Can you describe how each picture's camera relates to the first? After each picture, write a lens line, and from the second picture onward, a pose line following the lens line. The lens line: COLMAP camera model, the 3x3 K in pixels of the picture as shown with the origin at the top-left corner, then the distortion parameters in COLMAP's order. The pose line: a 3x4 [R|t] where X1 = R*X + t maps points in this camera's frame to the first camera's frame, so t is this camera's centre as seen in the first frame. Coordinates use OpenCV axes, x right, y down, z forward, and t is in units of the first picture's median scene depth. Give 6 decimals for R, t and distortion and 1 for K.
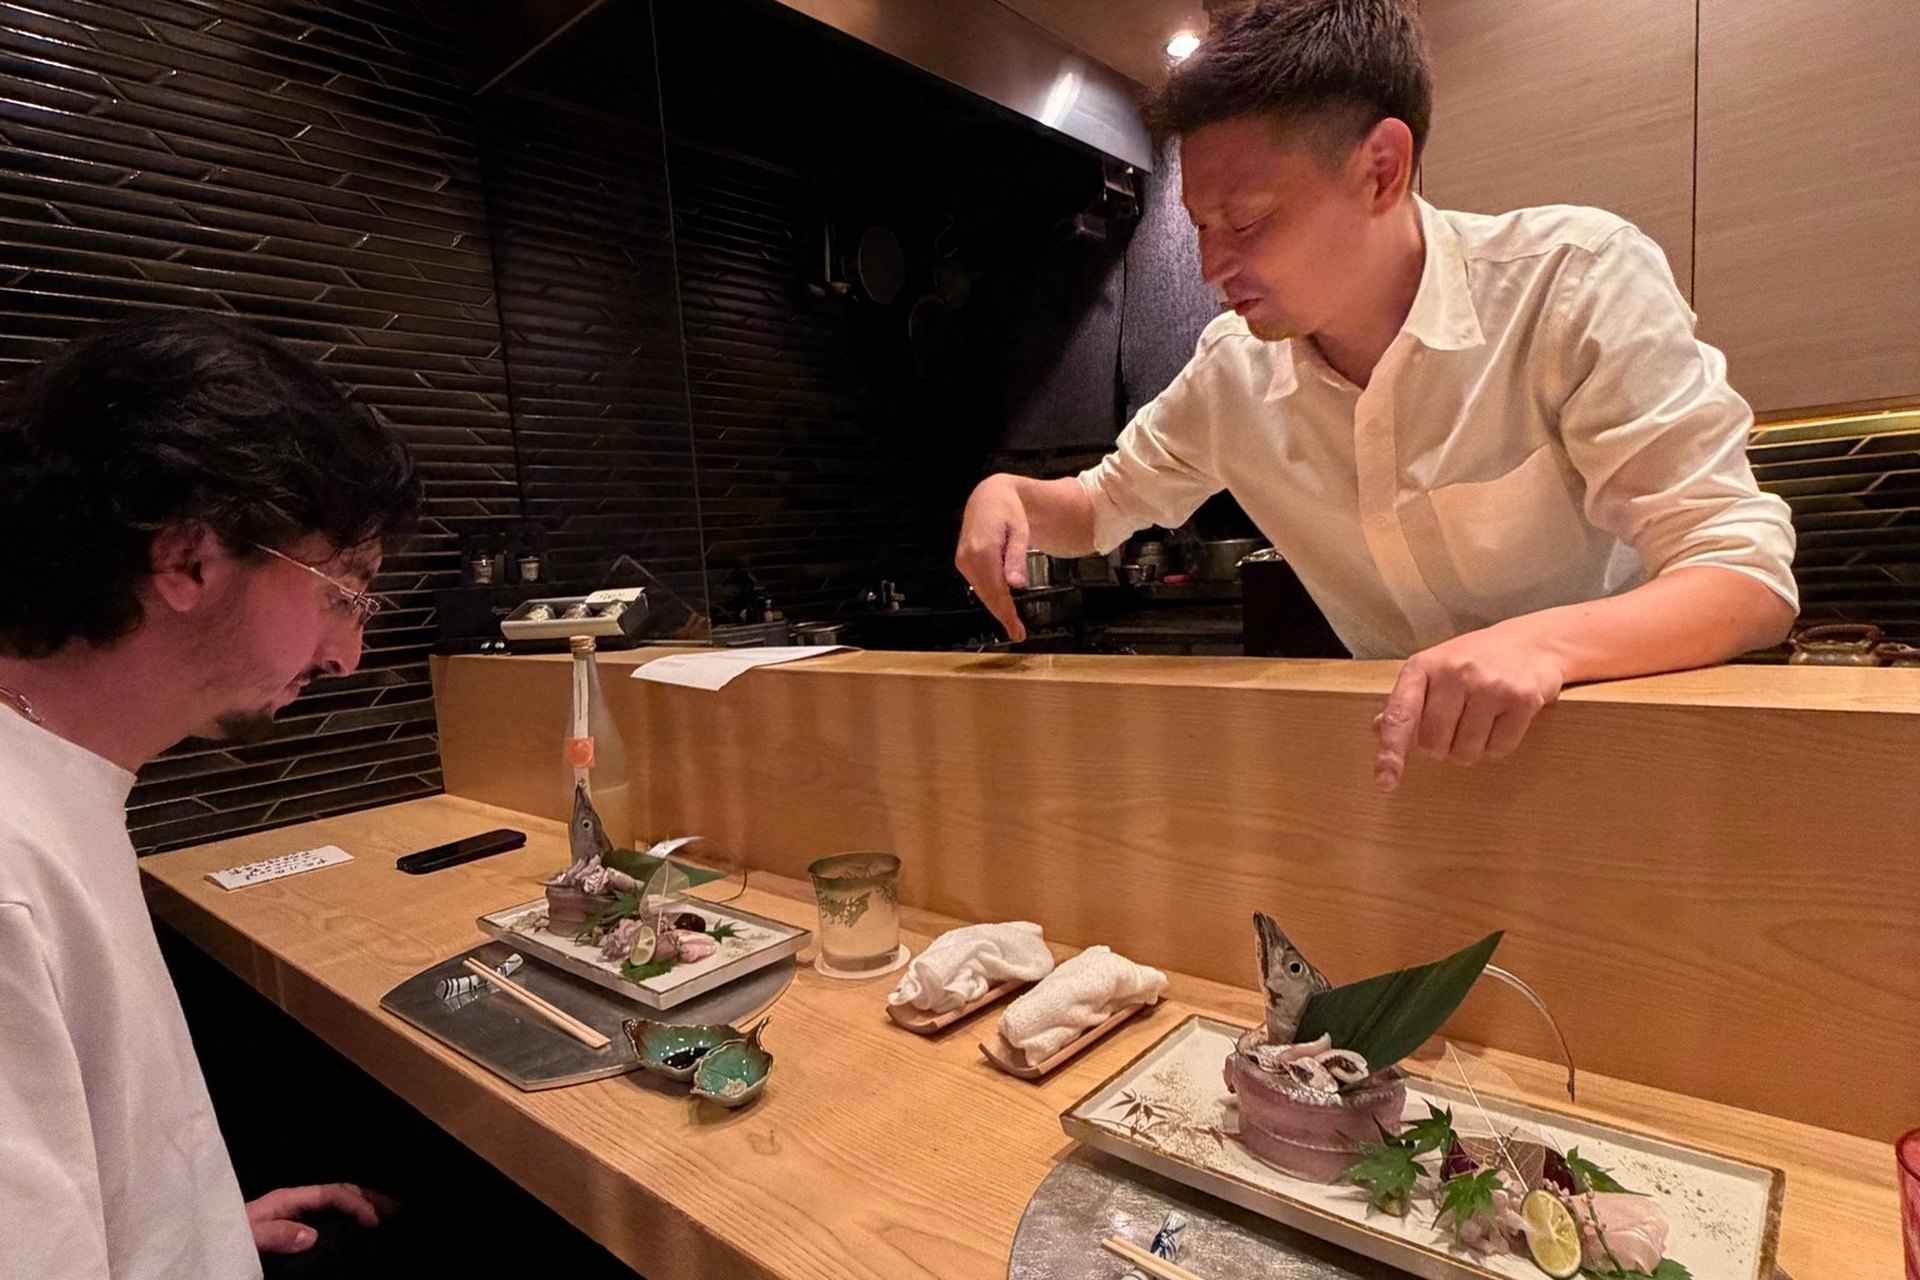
lens RADIAL K [[1037.1, 0, 960.0], [0, 1037.1, 640.0], [0, 0, 1]] dist [0.000704, 0.000419]
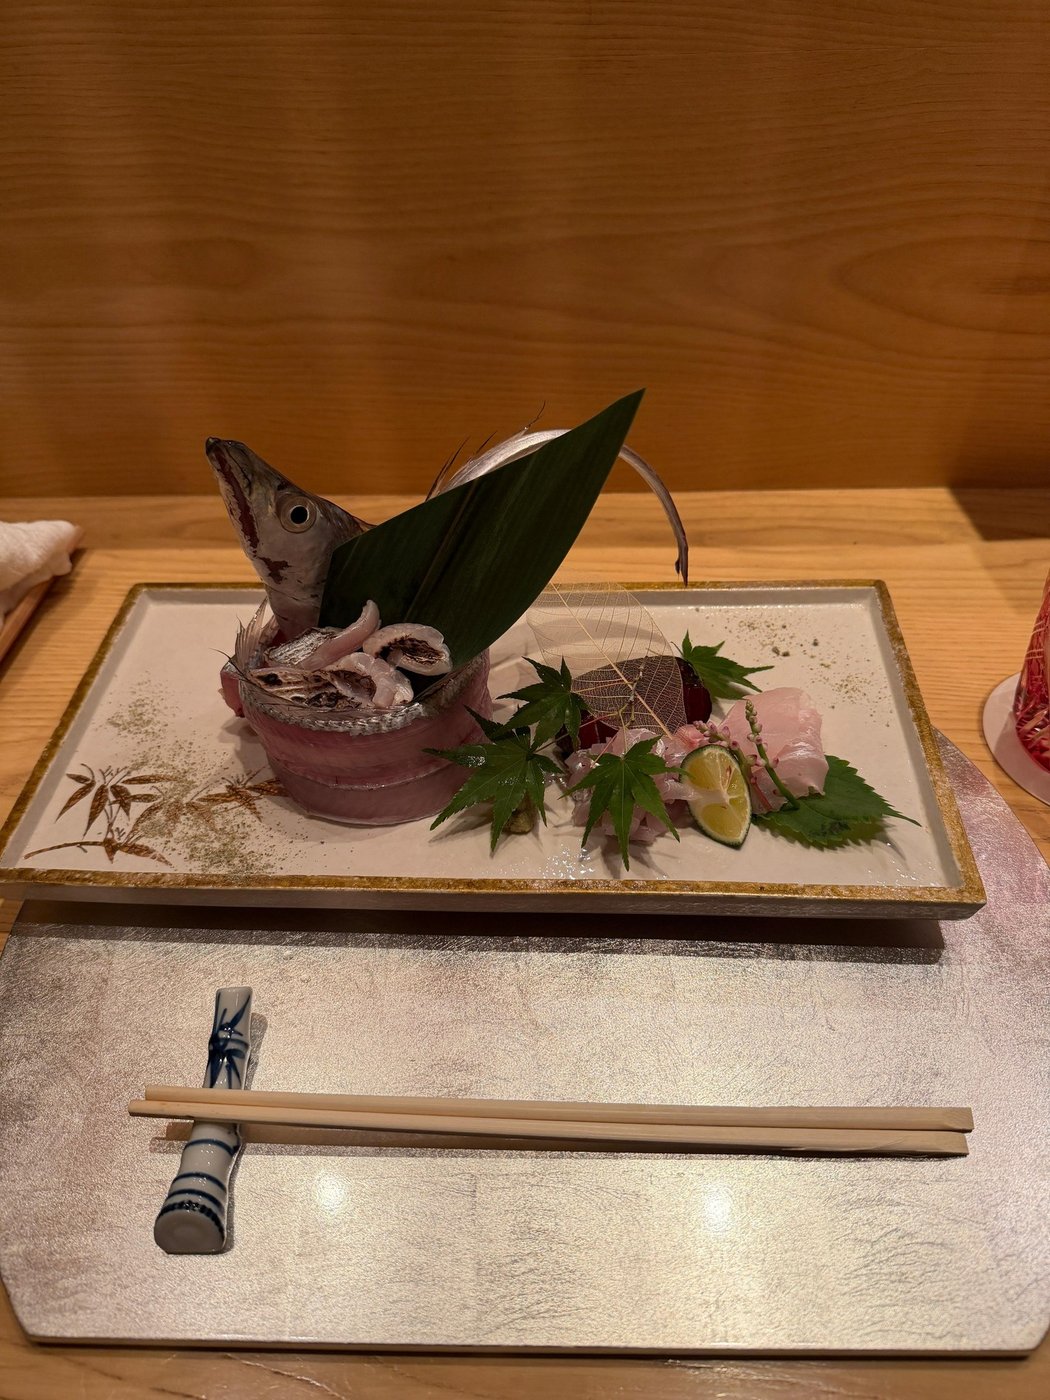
lens RADIAL K [[952.5, 0, 525.0], [0, 952.5, 700.0], [0, 0, 1]] dist [0.076056, -0.181441]
pose [[0.787888, -0.414233, 0.455680, 0.142338], [0.038047, 0.771288, 0.635349, 0.064689], [-0.614643, -0.483246, 0.623448, 0.561786]]
